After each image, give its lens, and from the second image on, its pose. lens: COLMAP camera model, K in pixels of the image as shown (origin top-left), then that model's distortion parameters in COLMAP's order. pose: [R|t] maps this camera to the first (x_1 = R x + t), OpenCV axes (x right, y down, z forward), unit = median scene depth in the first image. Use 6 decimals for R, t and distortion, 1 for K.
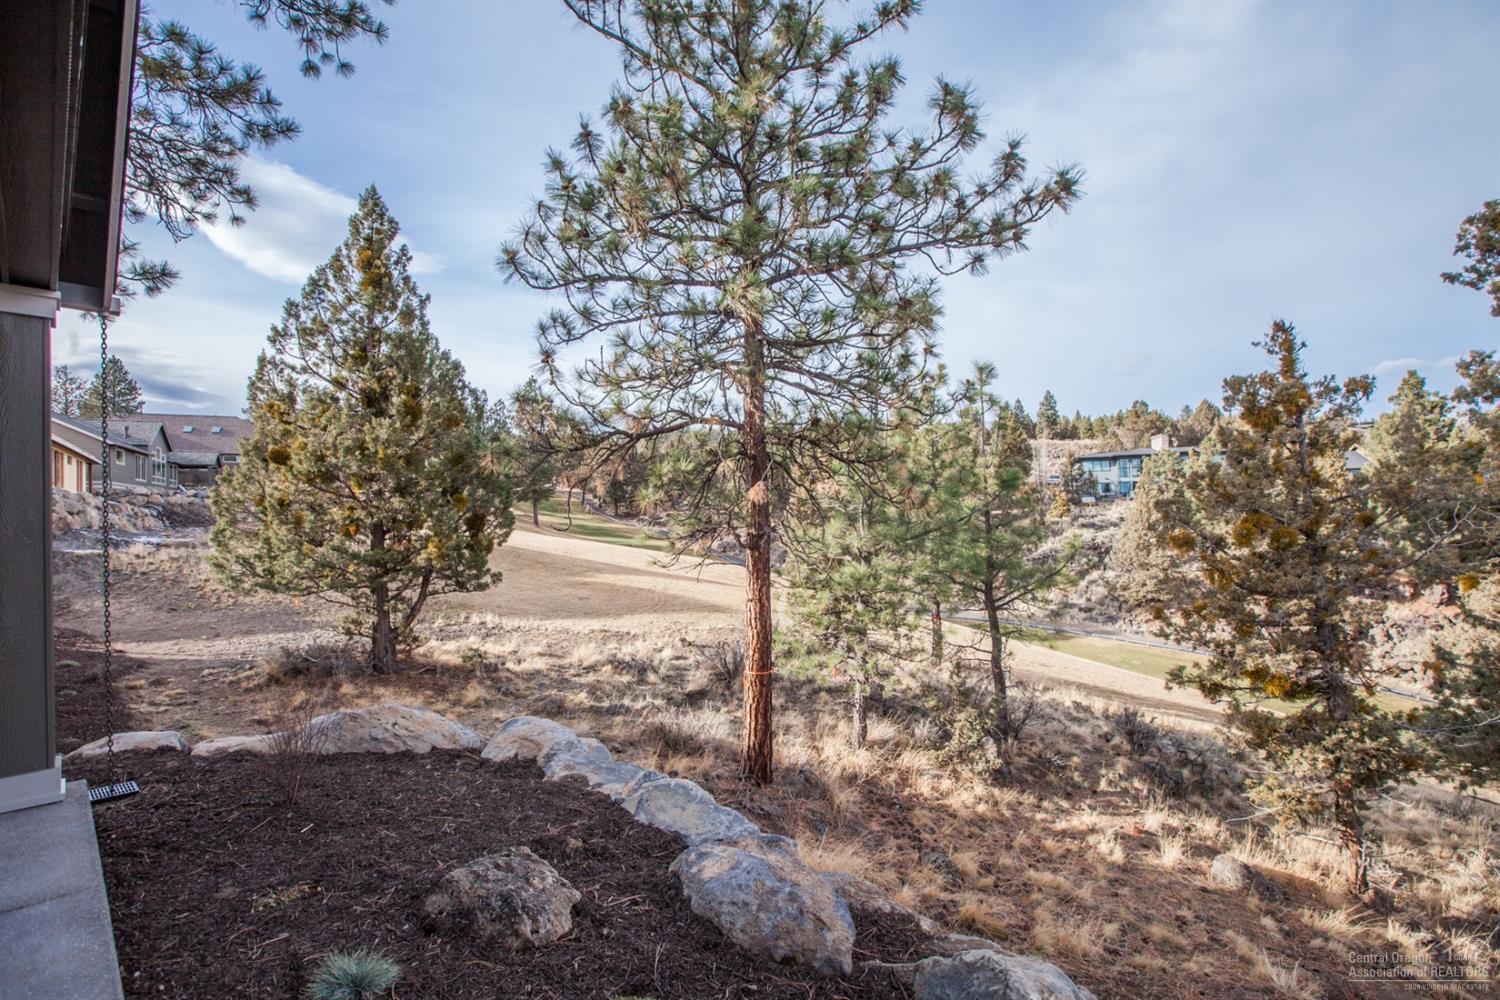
lens RADIAL K [[694.2, 0, 756.7], [0, 694.2, 504.8], [0, 0, 1]] dist [-0.040750, 0.010548]
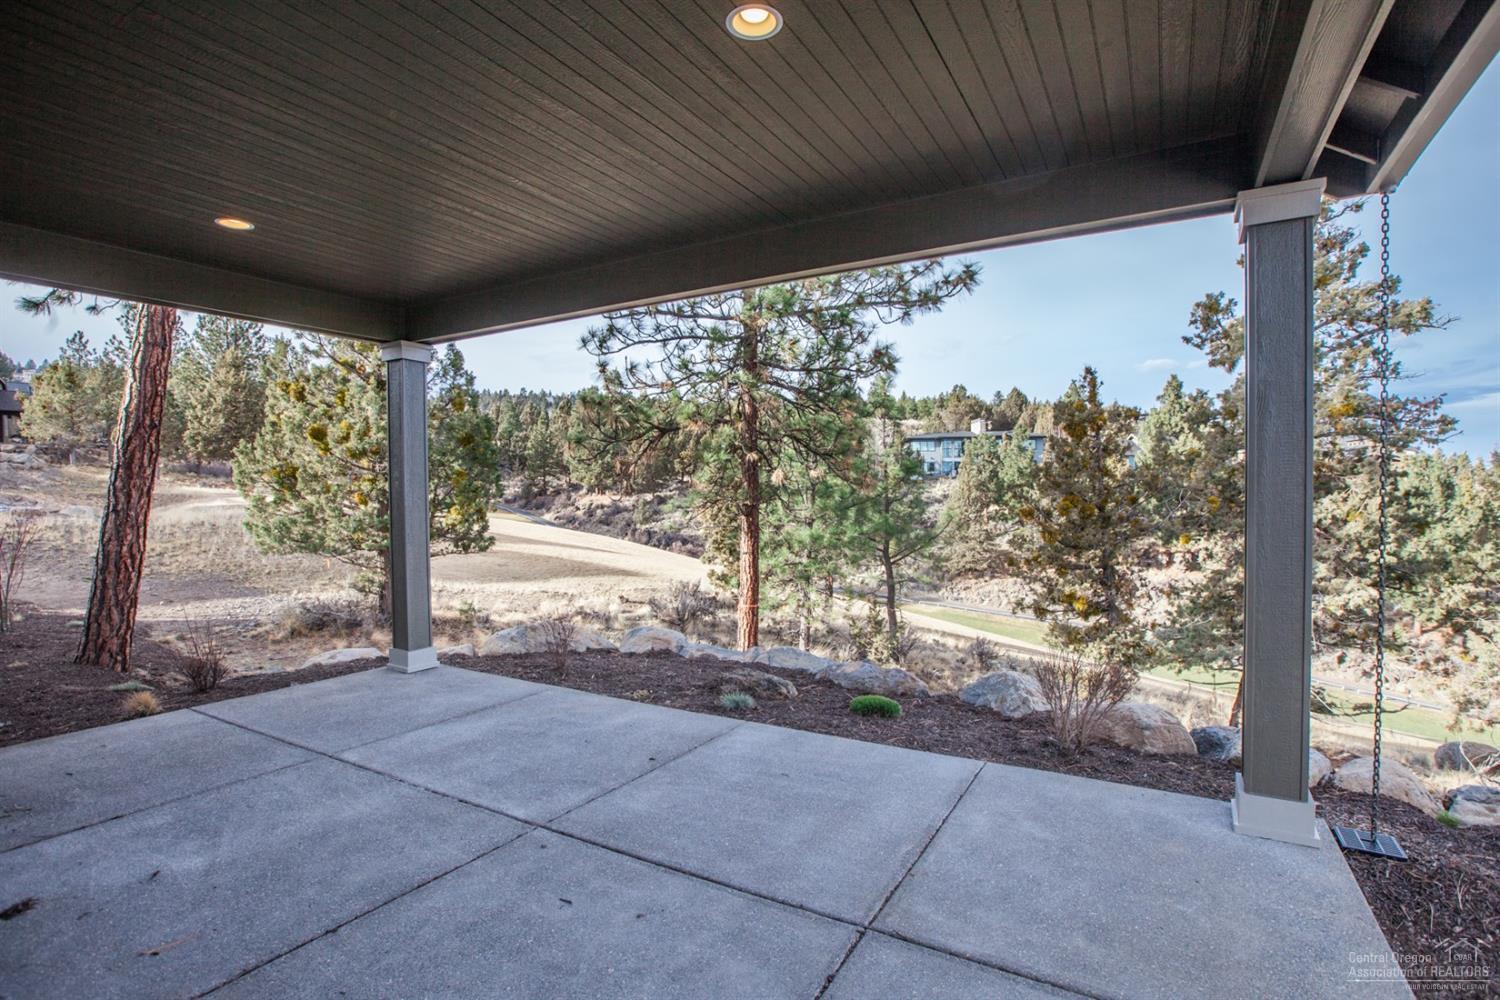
lens RADIAL K [[720.9, 0, 755.7], [0, 720.9, 505.3], [0, 0, 1]] dist [-0.075590, 0.034716]
pose [[0.971743, 0.008740, 0.235880, -0.283381], [-0.017803, 0.999182, 0.036319, -0.007725], [-0.235369, -0.039492, 0.971103, -0.327435]]
